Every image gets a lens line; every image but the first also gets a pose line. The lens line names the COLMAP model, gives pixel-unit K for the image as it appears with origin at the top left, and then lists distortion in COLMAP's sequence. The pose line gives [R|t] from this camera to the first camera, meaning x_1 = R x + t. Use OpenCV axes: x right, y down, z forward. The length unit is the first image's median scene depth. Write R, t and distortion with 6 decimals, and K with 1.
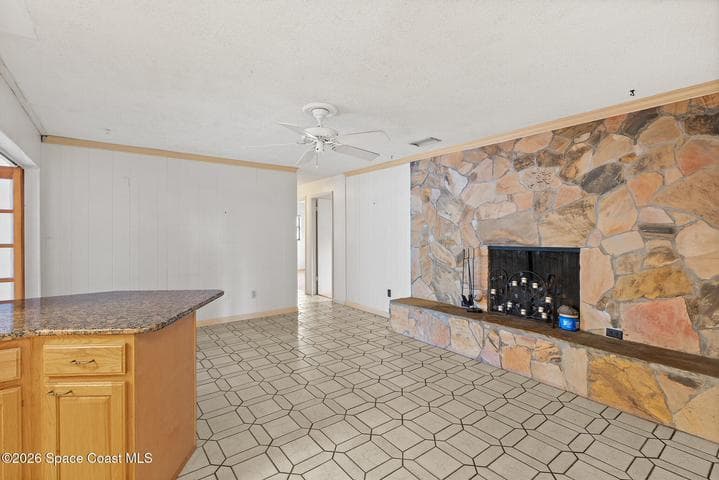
lens RADIAL K [[330.7, 0, 355.1], [0, 330.7, 230.9], [0, 0, 1]] dist [-0.003781, -0.000250]
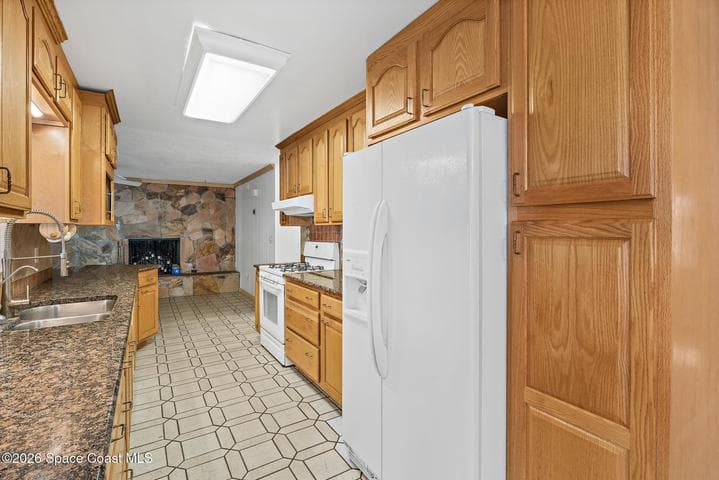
lens RADIAL K [[330.7, 0, 355.1], [0, 330.7, 230.9], [0, 0, 1]] dist [-0.003781, -0.000250]
pose [[0.078535, -0.001274, 0.996911, -1.342340], [-0.004415, 0.999989, 0.001625, -0.006629], [-0.996902, -0.004529, 0.078529, -0.354277]]
